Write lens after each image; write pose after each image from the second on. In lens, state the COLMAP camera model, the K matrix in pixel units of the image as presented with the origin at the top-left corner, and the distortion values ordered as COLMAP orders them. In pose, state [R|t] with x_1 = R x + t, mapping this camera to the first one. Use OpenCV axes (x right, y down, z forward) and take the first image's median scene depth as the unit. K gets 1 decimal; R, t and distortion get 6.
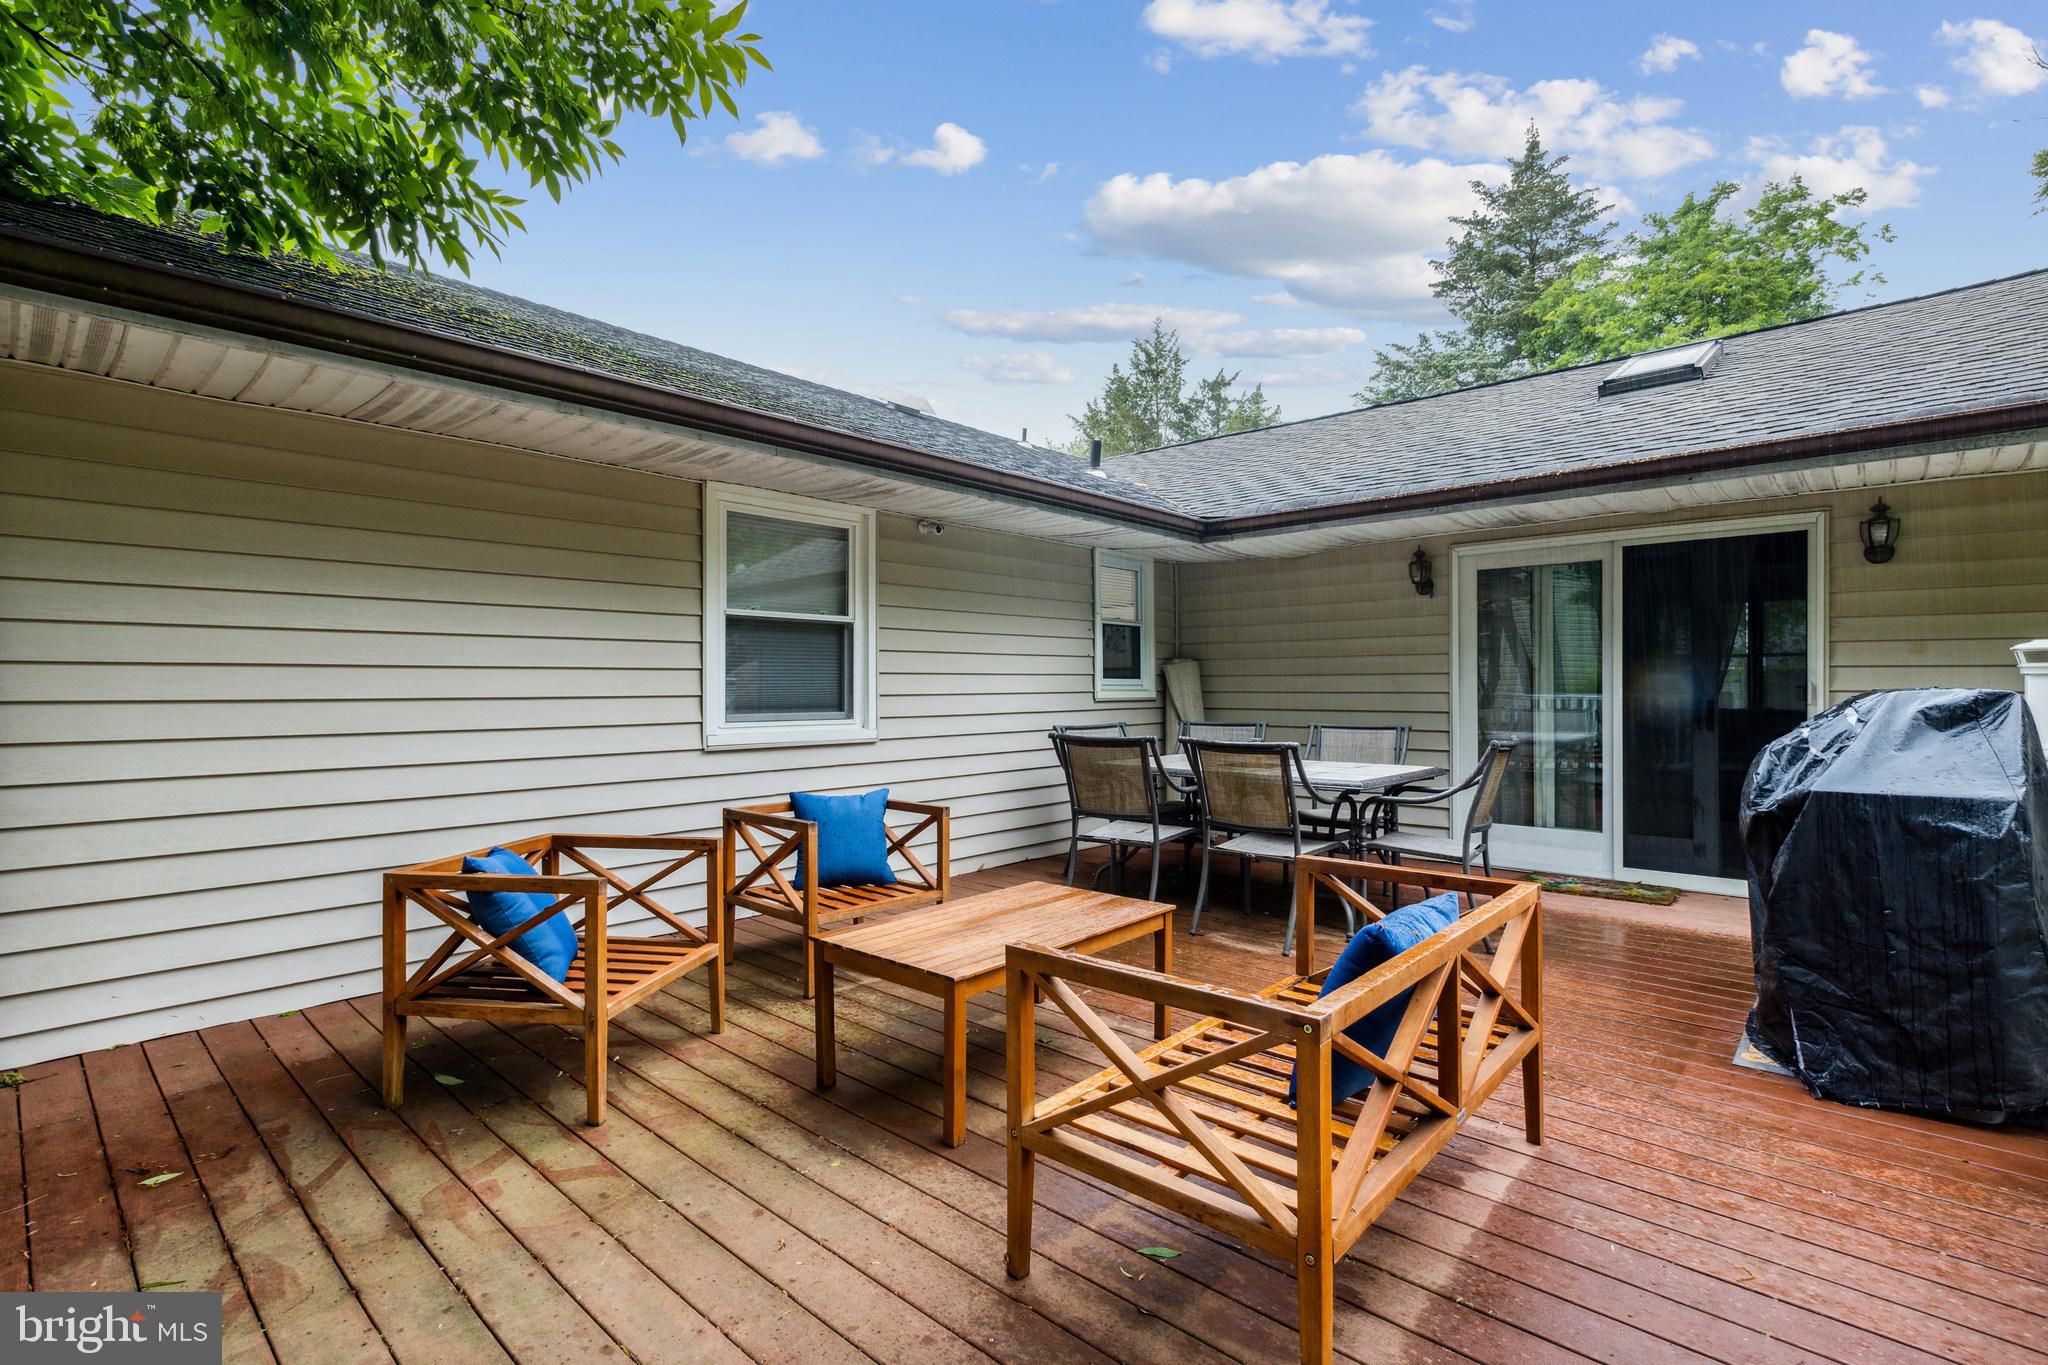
lens RADIAL K [[934.2, 0, 1023.0], [0, 934.2, 683.0], [0, 0, 1]] dist [-0.004486, -0.000544]
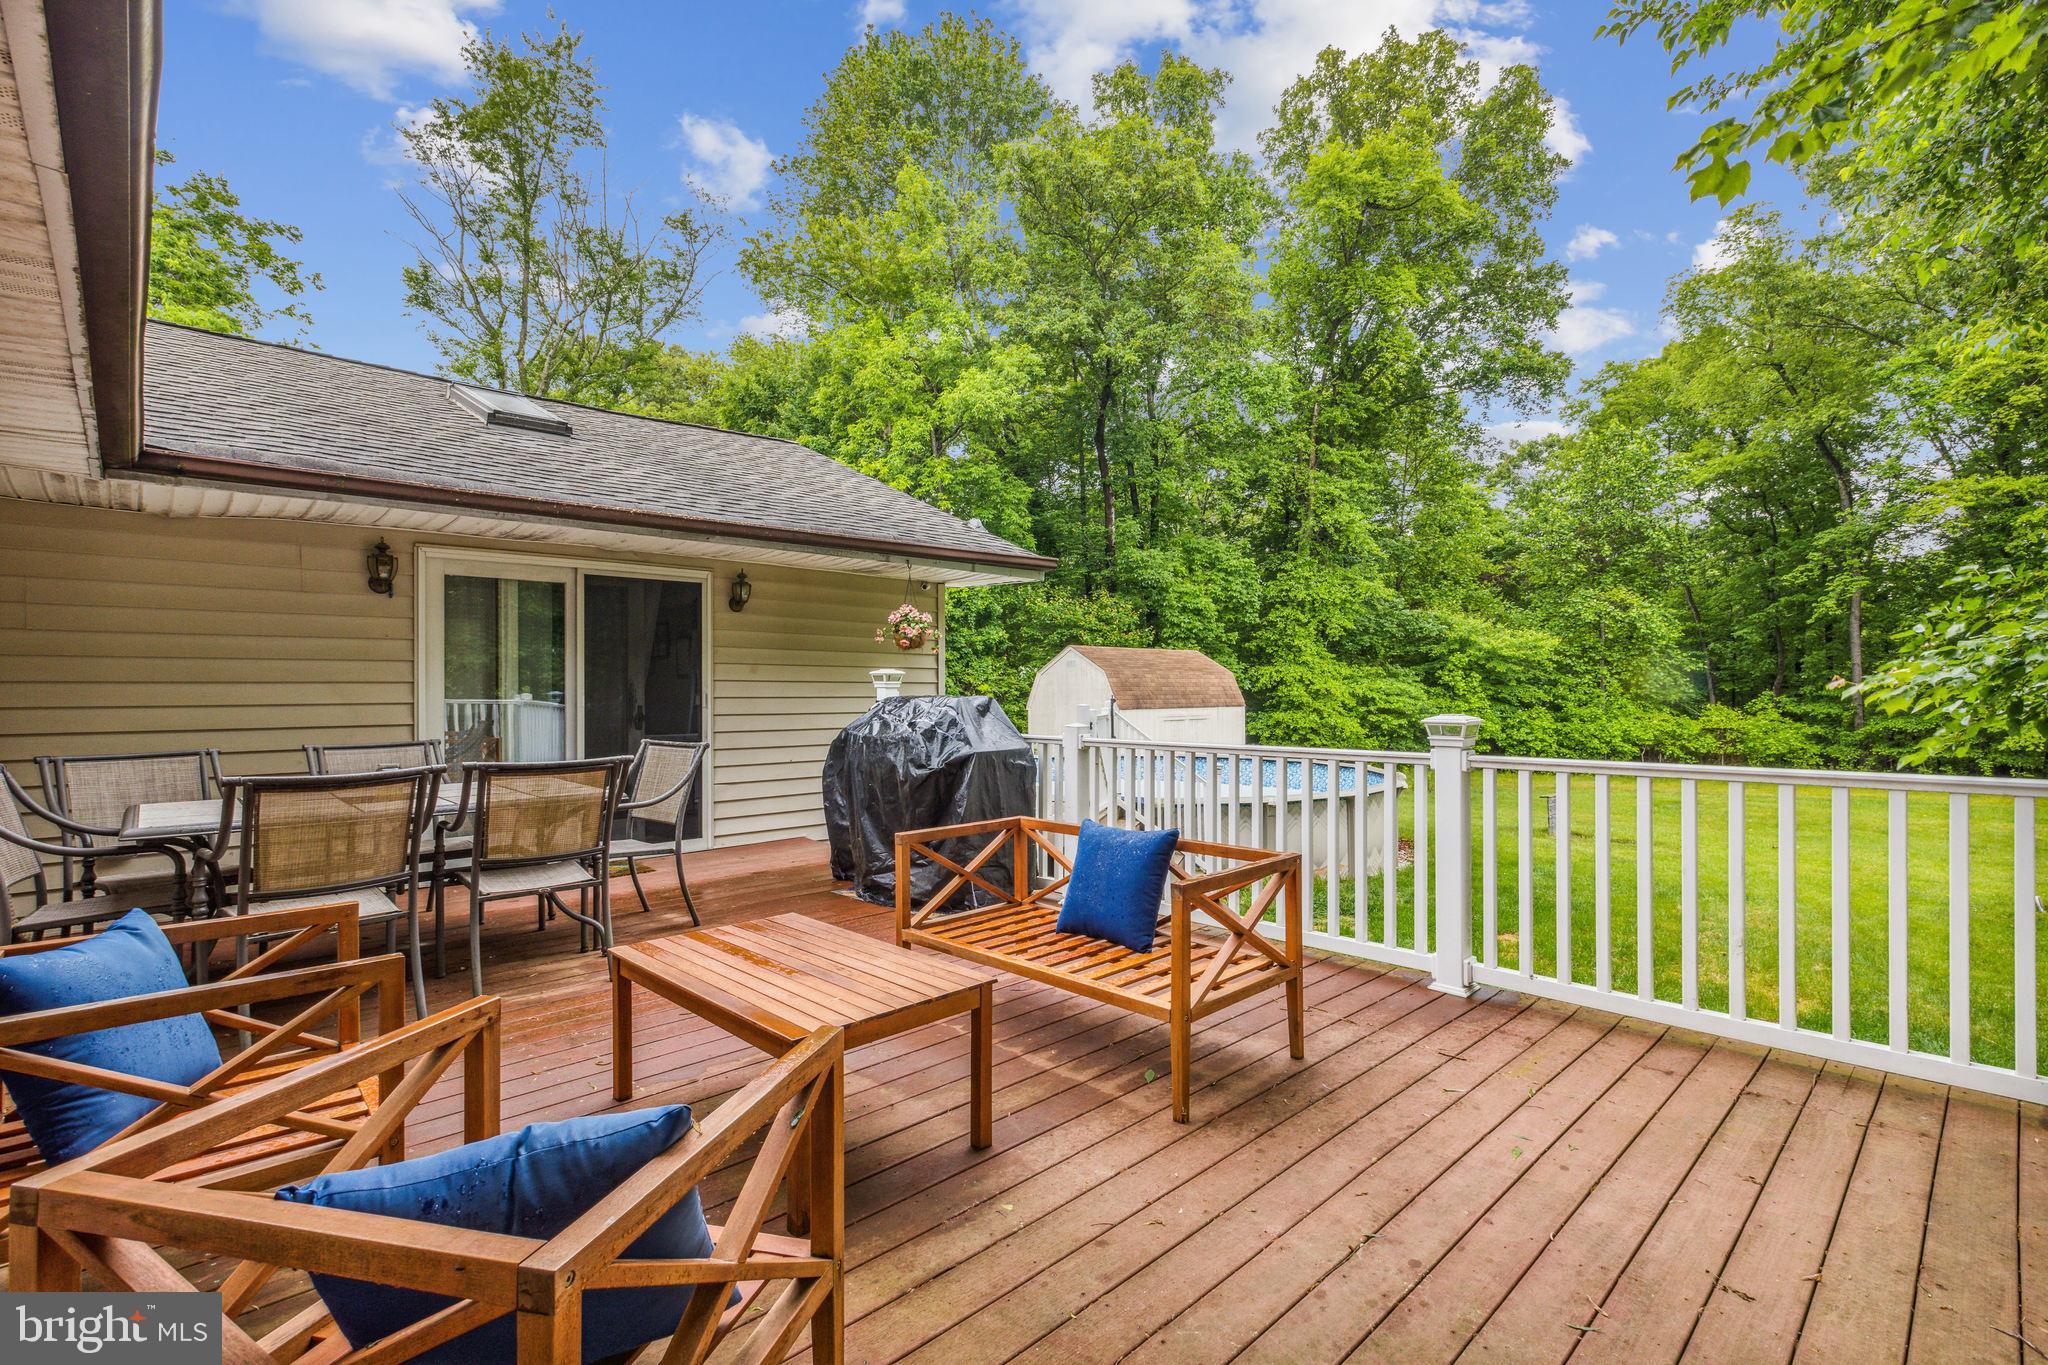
lens RADIAL K [[934.2, 0, 1023.1], [0, 934.2, 683.8], [0, 0, 1]] dist [-0.004486, -0.000544]
pose [[0.065553, 0.005117, 0.997836, -0.433650], [-0.000605, 0.999987, -0.005089, -0.004452], [-0.997849, -0.000270, 0.065555, 0.348299]]
